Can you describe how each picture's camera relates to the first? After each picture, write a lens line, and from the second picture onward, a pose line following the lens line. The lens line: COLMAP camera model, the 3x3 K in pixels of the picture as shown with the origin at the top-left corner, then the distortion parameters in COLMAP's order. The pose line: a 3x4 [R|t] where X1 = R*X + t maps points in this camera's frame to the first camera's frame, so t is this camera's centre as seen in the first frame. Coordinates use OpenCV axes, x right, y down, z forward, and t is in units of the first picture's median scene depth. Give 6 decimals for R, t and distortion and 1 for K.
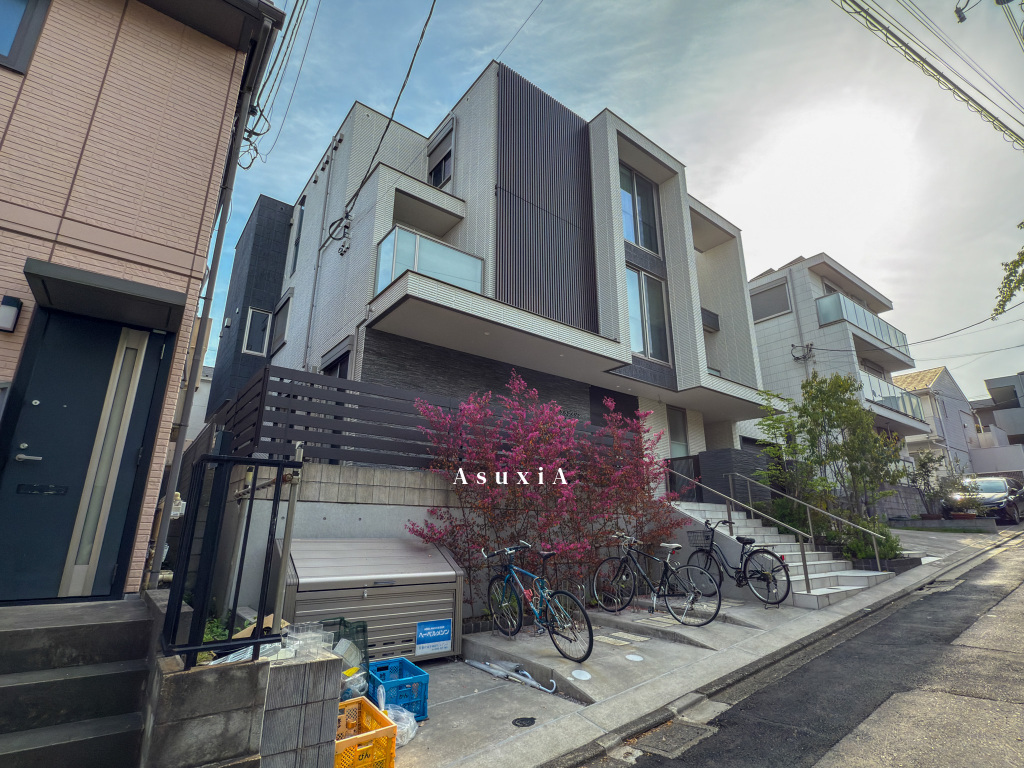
lens RADIAL K [[515.8, 0, 519.7], [0, 515.8, 382.2], [0, 0, 1]] dist [-0.000416, -0.000021]
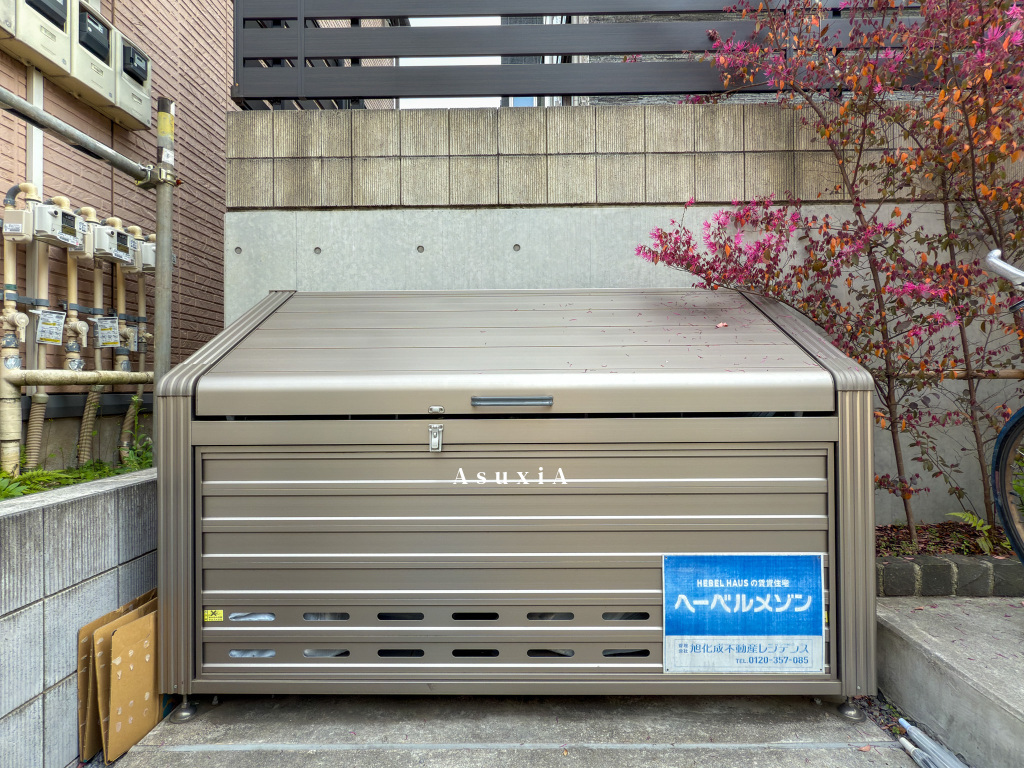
lens RADIAL K [[515.8, 0, 513.7], [0, 515.8, 388.2], [0, 0, 1]] dist [-0.000416, -0.000021]
pose [[0.775150, -0.013088, -0.631642, -0.083880], [0.188143, 0.959206, 0.211013, 0.284183], [0.603113, -0.282406, 0.745991, 0.701842]]
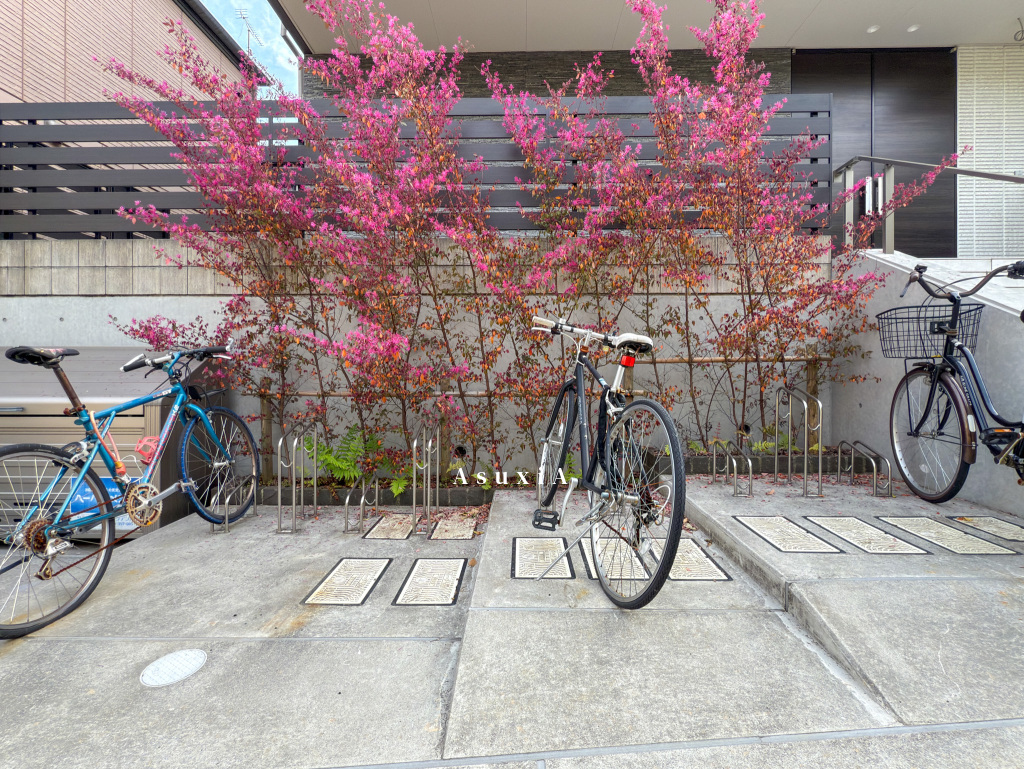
lens RADIAL K [[515.8, 0, 512.4], [0, 515.8, 386.7], [0, 0, 1]] dist [-0.000416, -0.000021]
pose [[0.771091, 0.004249, -0.636710, 0.486156], [0.181086, 0.957220, 0.225692, 0.291625], [0.610431, -0.289328, 0.737335, 0.804630]]
